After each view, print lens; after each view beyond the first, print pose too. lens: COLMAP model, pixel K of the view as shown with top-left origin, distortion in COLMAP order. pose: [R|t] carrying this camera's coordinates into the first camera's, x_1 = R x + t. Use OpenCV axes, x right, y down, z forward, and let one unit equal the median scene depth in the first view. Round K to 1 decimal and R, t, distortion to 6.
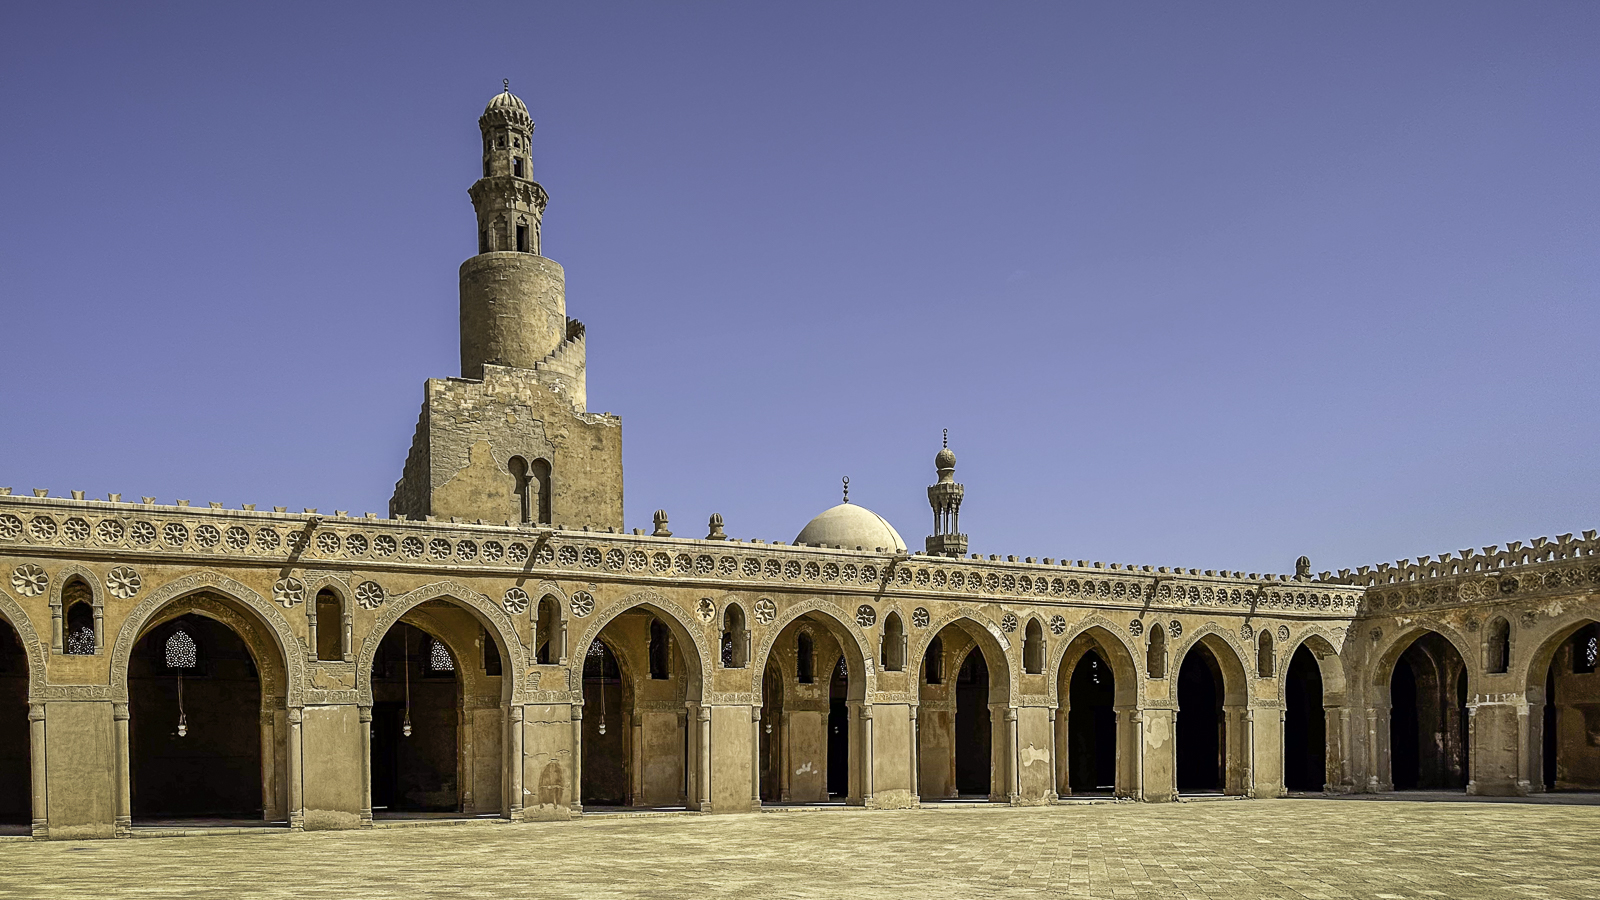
lens RADIAL K [[1310.2, 0, 796.5], [0, 1310.2, 489.5], [0, 0, 1]] dist [0.152946, -0.301110]
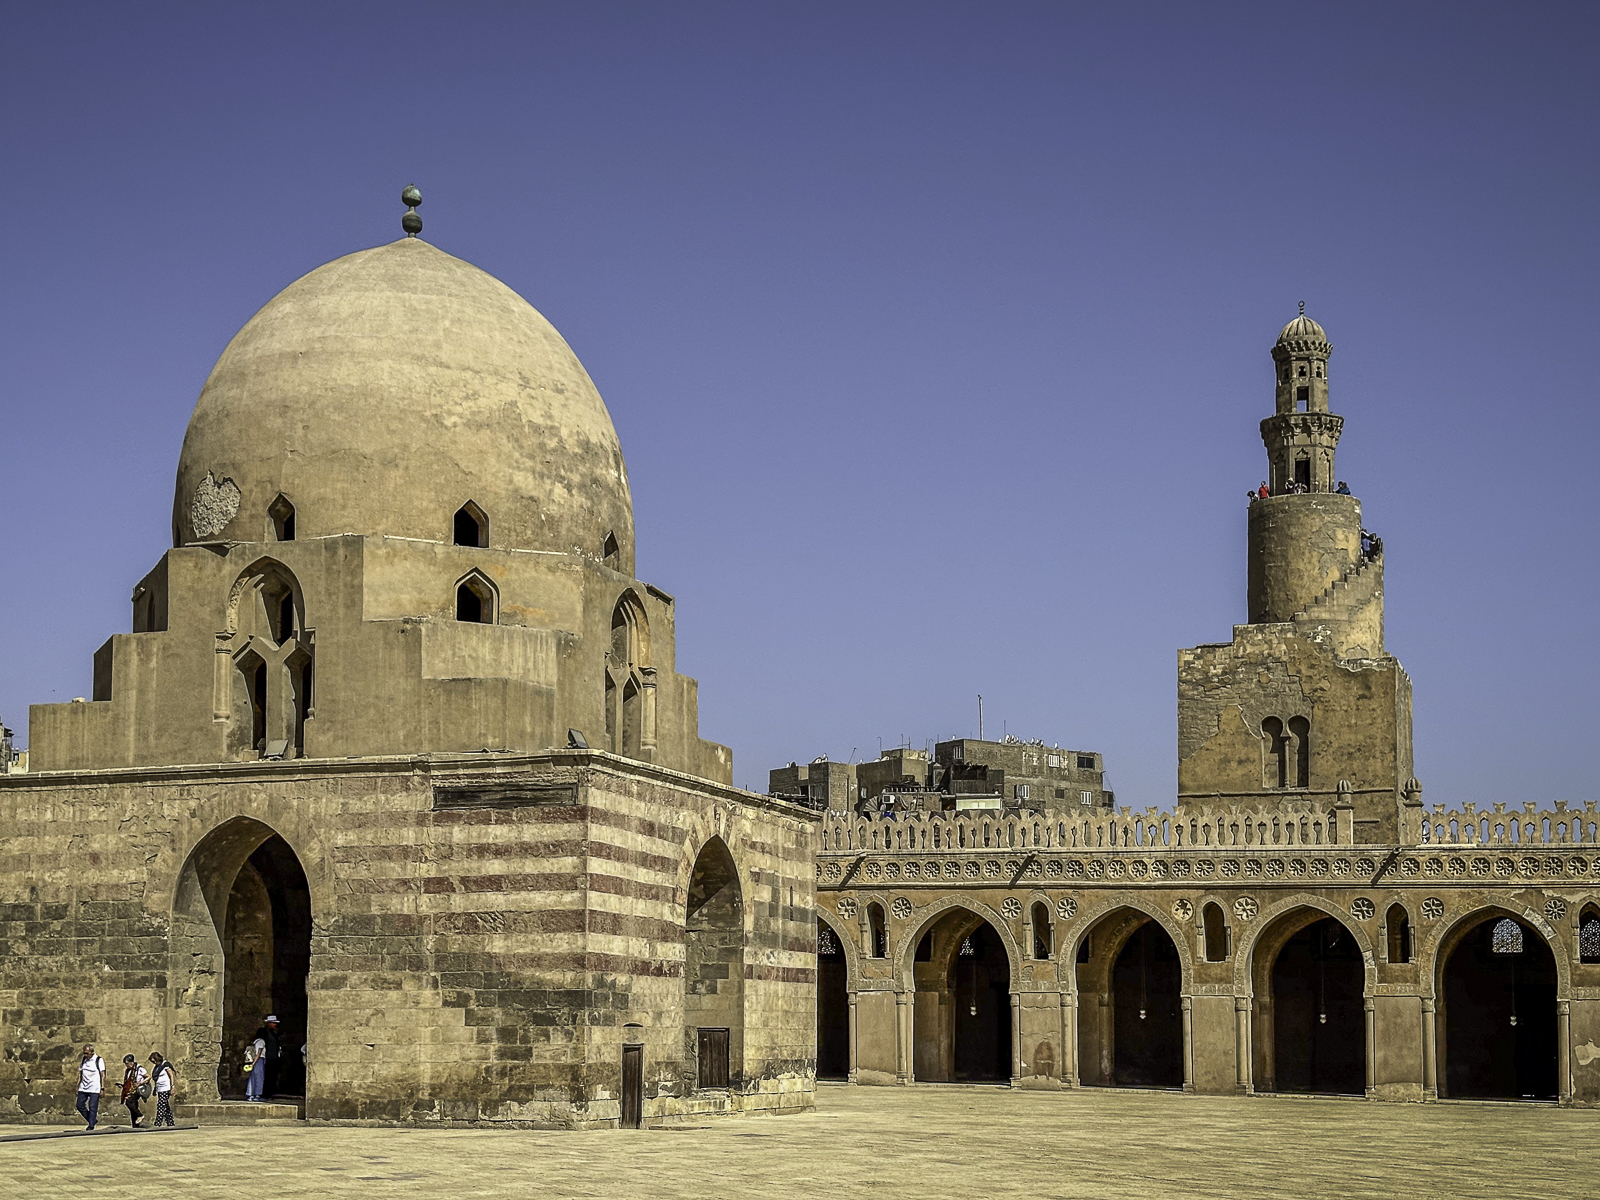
lens RADIAL K [[2260.7, 0, 799.9], [0, 2260.7, 854.2], [0, 0, 1]] dist [0.151905, -0.039852]
pose [[0.644024, -0.037297, -0.764096, 1.099511], [0.136973, 0.988292, 0.067208, -0.115939], [0.752643, -0.147945, 0.641592, -0.403137]]
